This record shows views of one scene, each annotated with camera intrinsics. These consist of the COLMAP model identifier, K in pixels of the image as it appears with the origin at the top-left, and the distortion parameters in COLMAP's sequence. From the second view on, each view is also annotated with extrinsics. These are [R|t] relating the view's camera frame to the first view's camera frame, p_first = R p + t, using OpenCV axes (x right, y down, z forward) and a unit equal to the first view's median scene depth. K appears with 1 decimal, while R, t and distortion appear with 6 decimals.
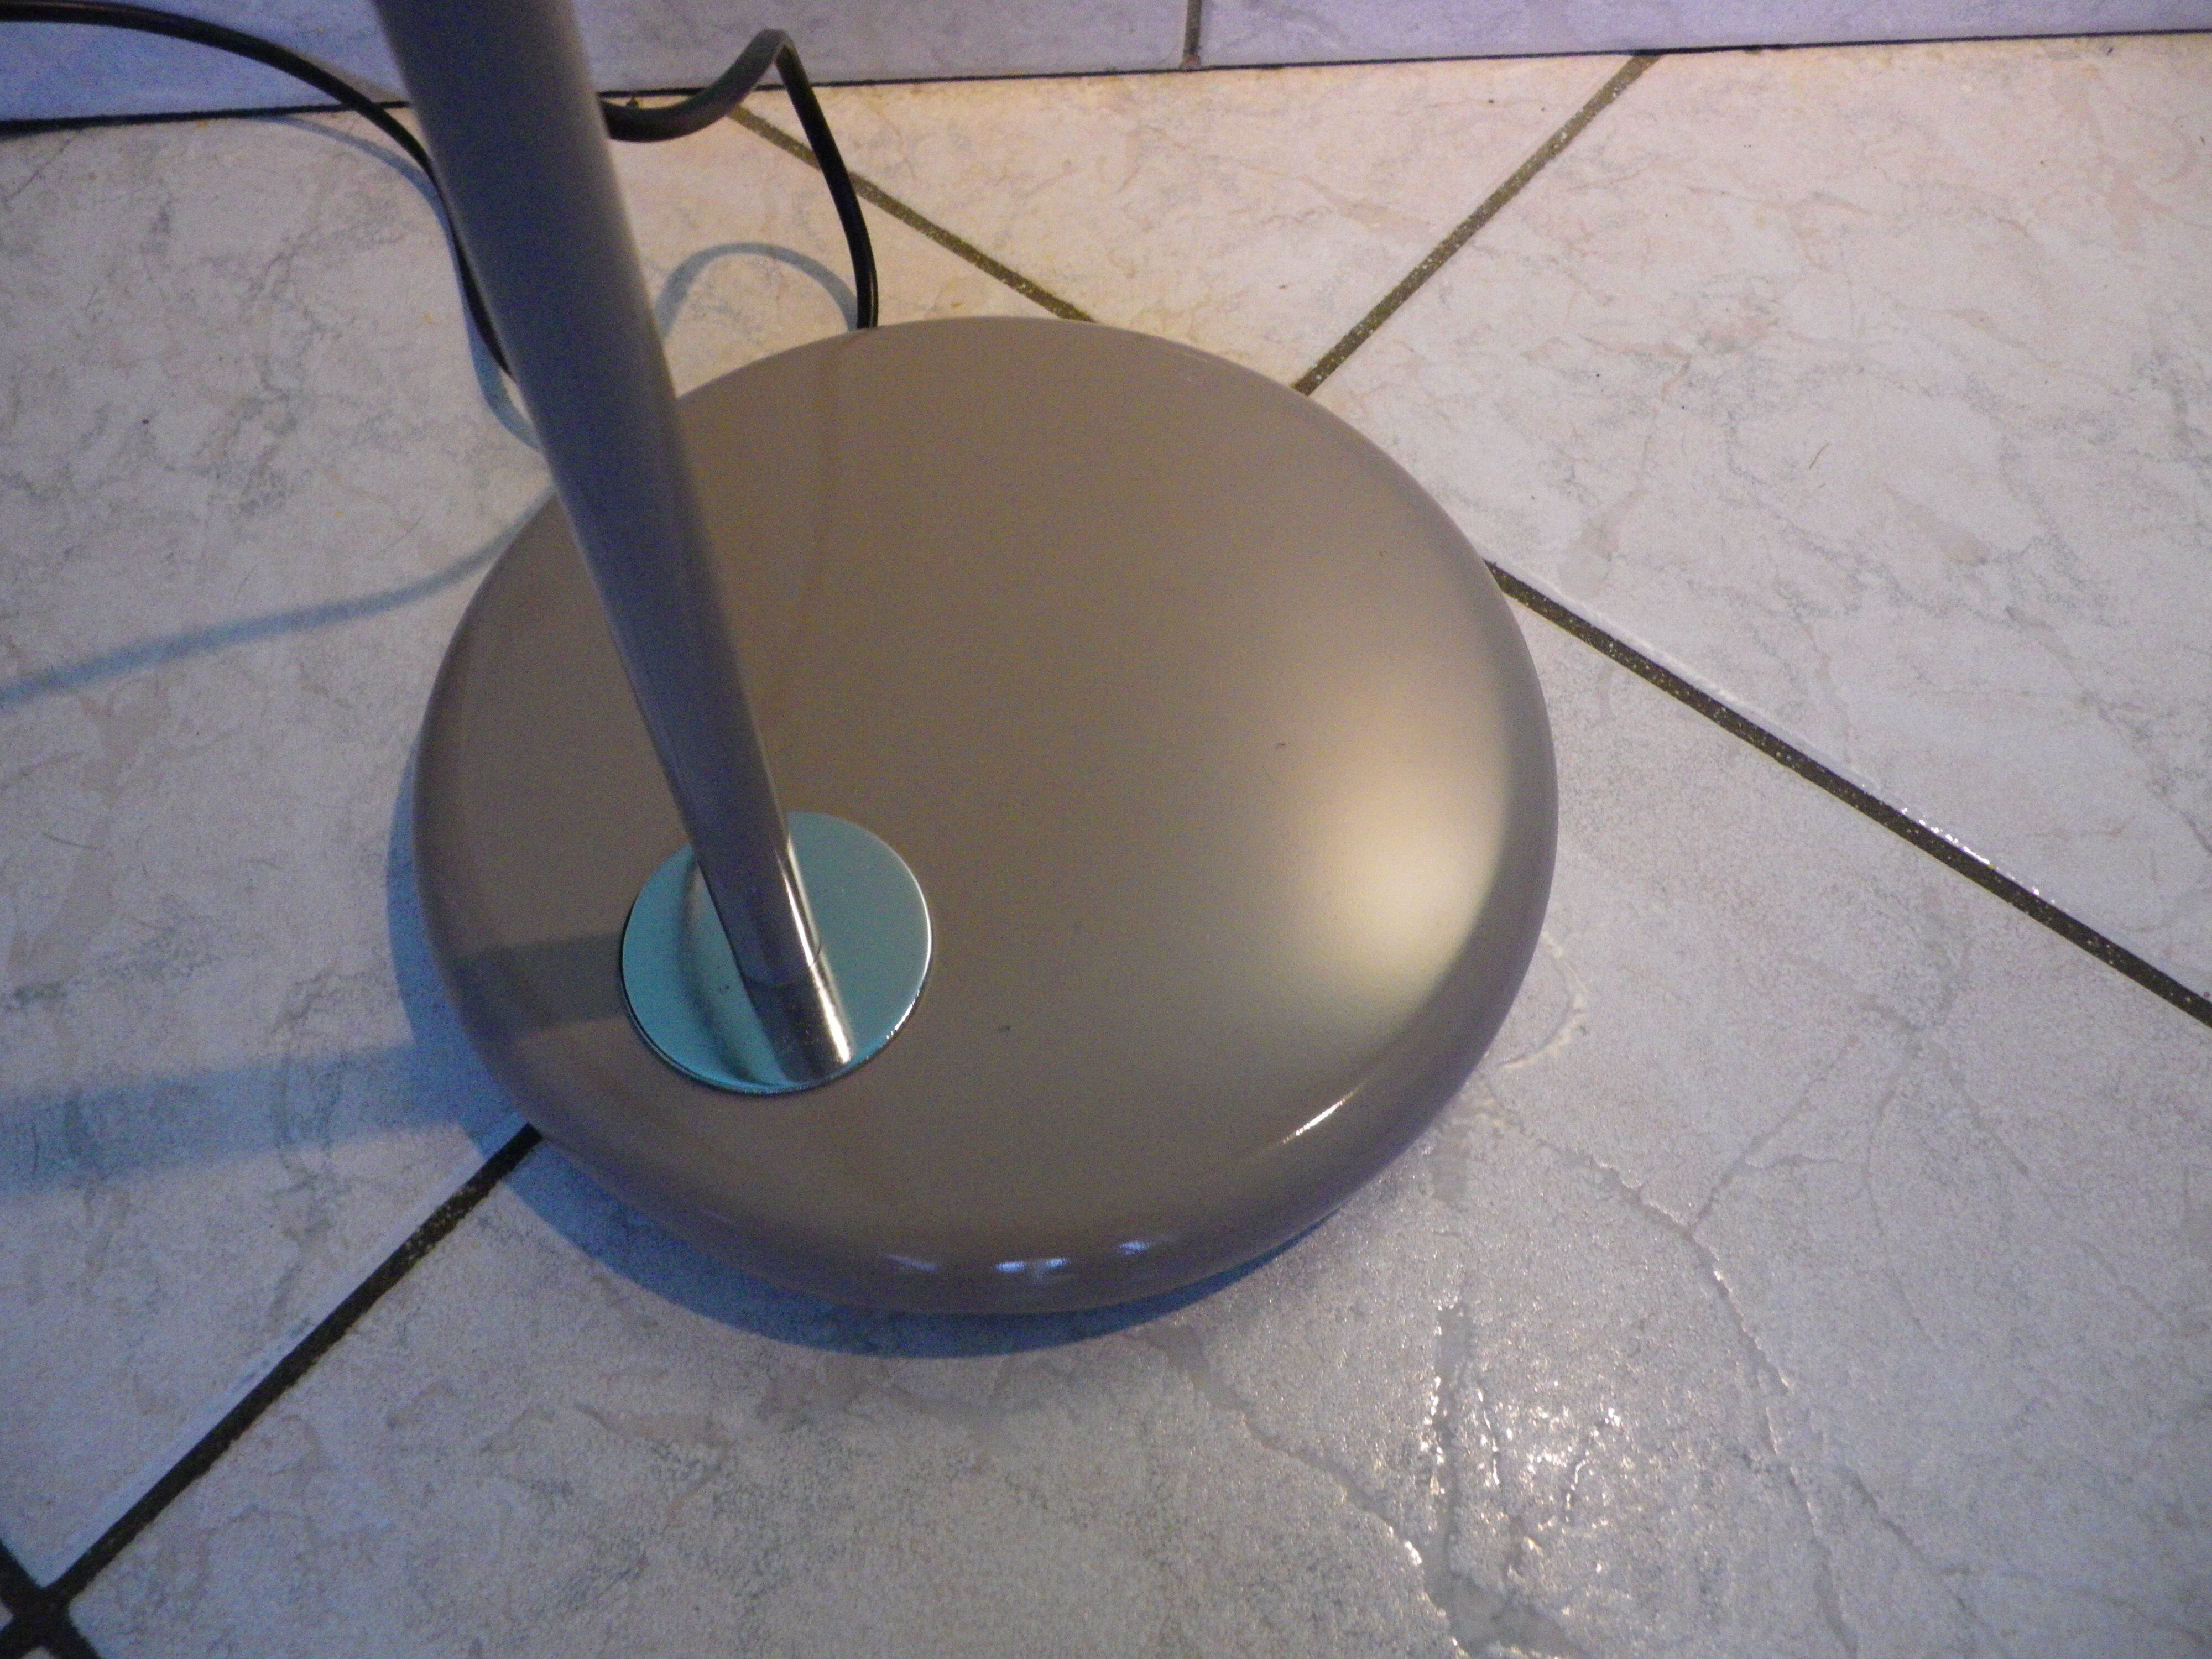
lens RADIAL K [[1788.3, 0, 1107.9], [0, 1788.3, 884.2], [0, 0, 1]] dist [-0.004439, -0.009145]
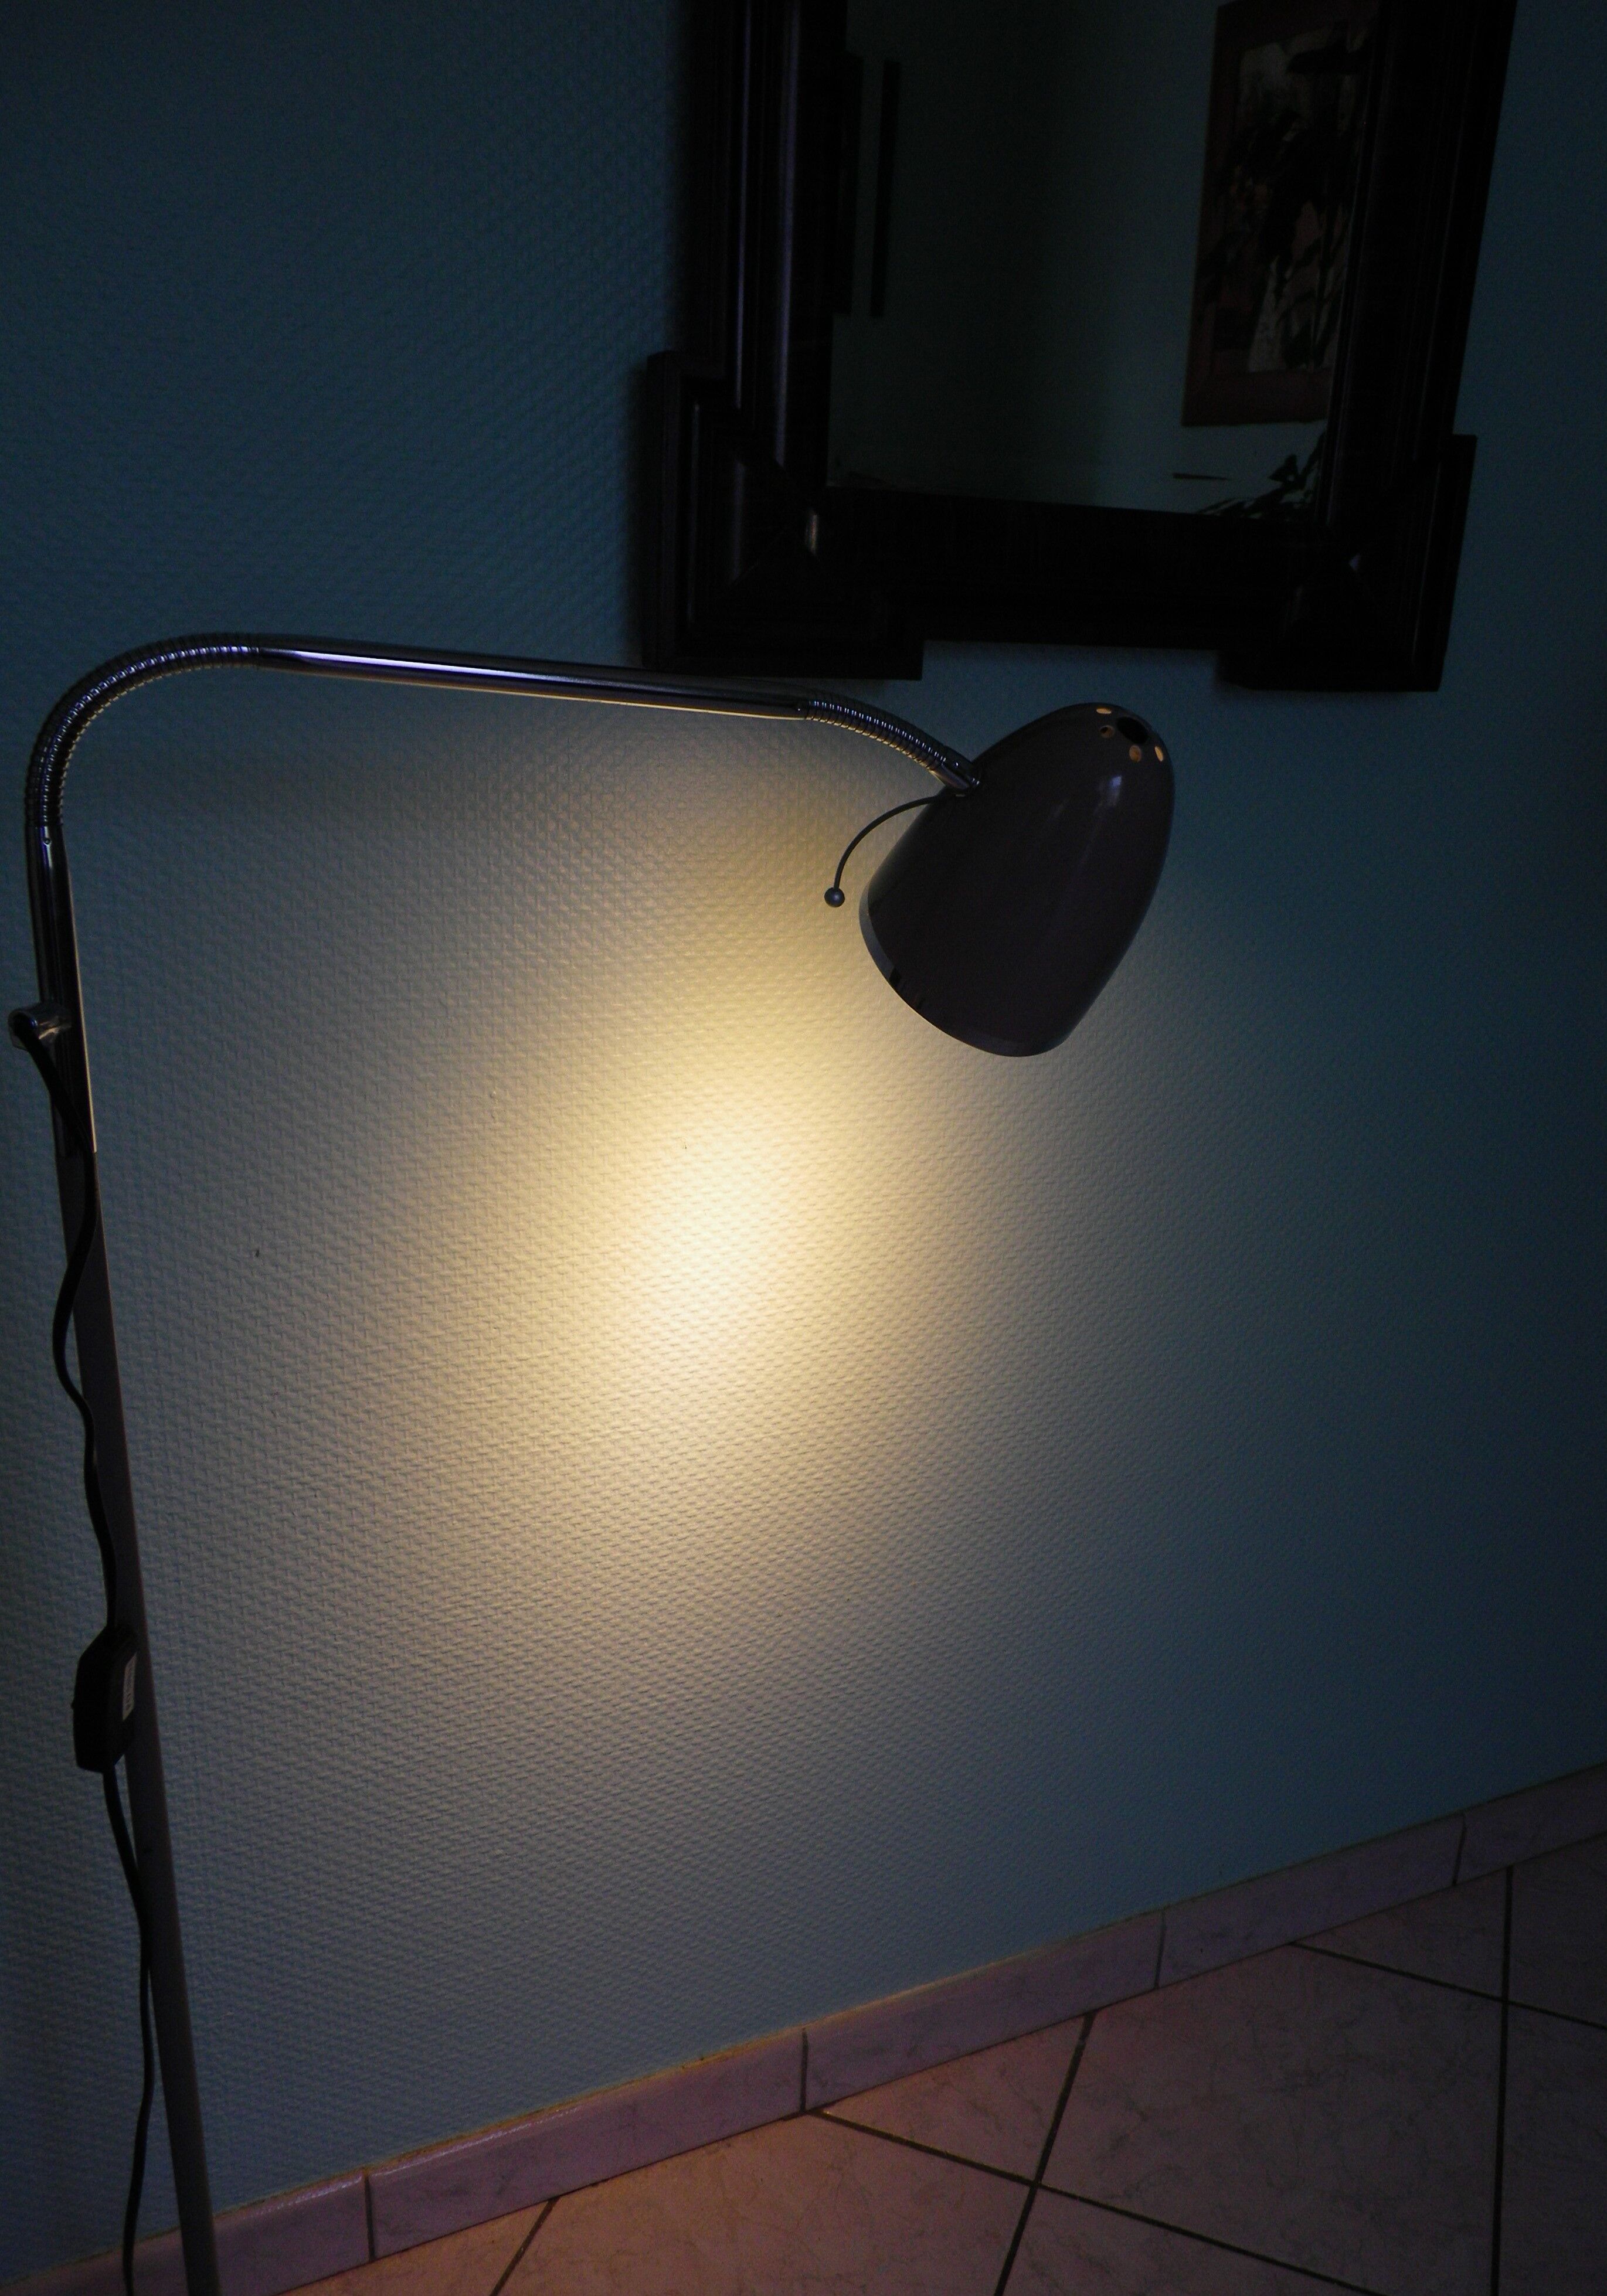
lens RADIAL K [[1814.1, 0, 888.8], [0, 1814.1, 1178.6], [0, 0, 1]] dist [-0.004862, 0.010706]
pose [[0.942059, -0.098664, 0.320610, 0.066788], [0.282466, 0.748851, -0.599528, 0.161401], [-0.180938, 0.655352, 0.733331, -2.199916]]
